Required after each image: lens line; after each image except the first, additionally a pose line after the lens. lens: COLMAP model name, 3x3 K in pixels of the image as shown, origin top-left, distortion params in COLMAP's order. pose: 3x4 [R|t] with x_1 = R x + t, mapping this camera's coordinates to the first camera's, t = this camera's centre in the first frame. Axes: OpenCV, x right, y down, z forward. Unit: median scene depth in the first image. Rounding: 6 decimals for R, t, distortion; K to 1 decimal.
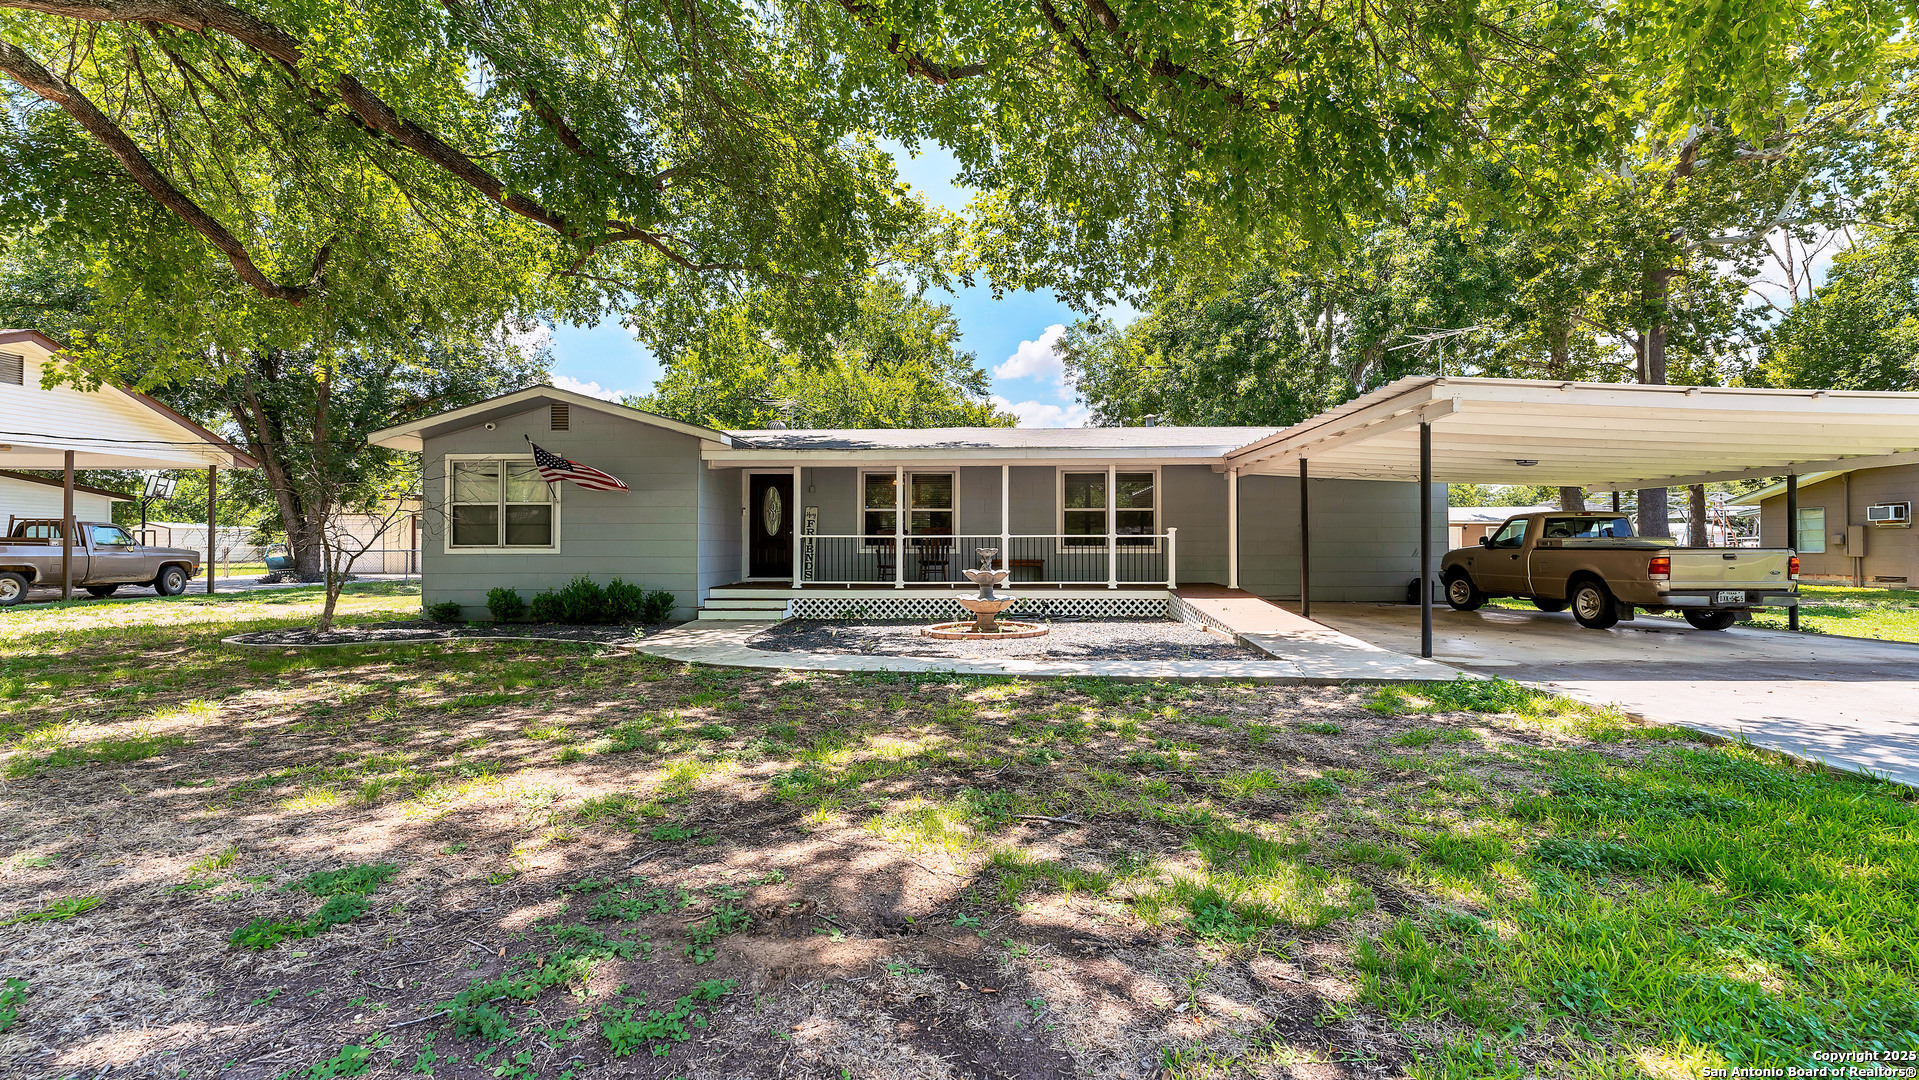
lens RADIAL K [[834.8, 0, 957.0], [0, 834.8, 534.8], [0, 0, 1]] dist [-0.006846, -0.000203]
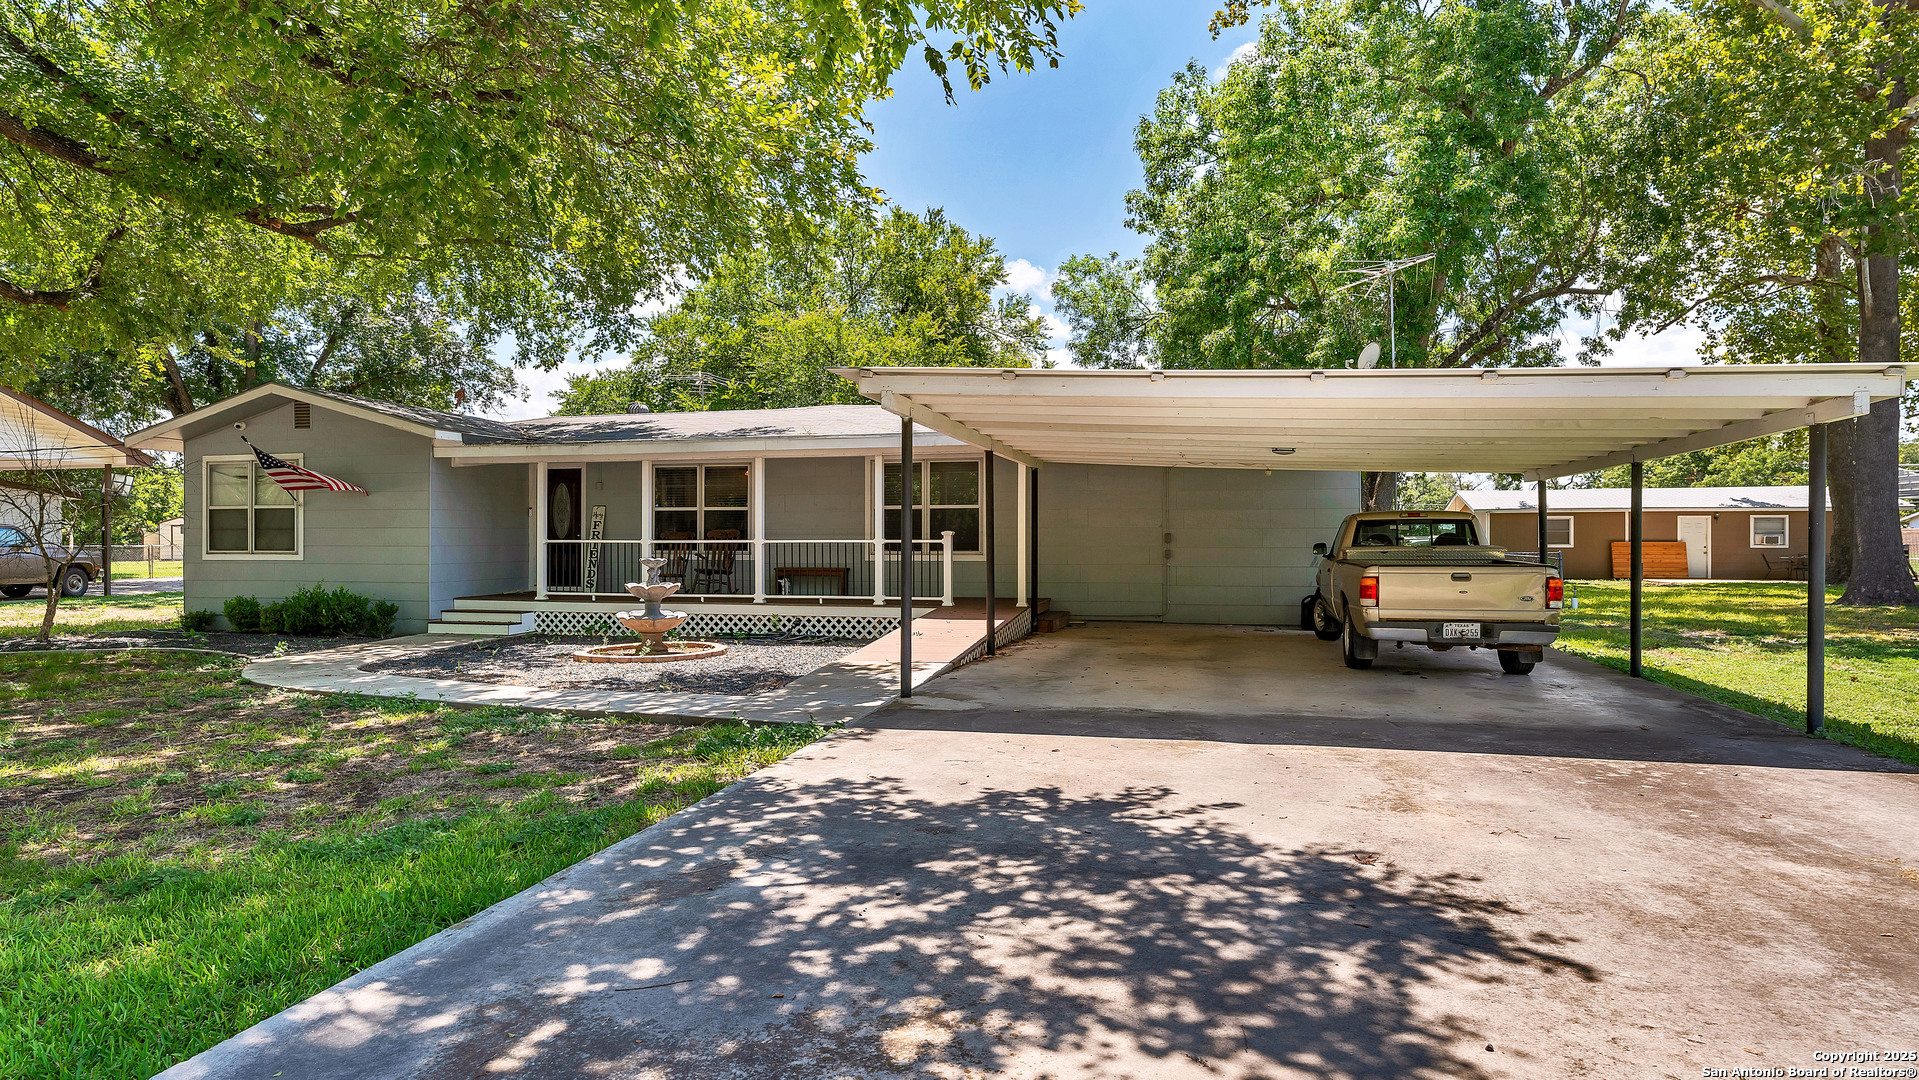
lens RADIAL K [[1077.6, 0, 960.1], [0, 1077.6, 541.2], [0, 0, 1]] dist [-0.001375, 0.000121]
pose [[0.978878, 0.000547, -0.204445, 0.492700], [0.002895, 0.999859, 0.016536, -0.016377], [0.204425, -0.016778, 0.978738, -0.031779]]
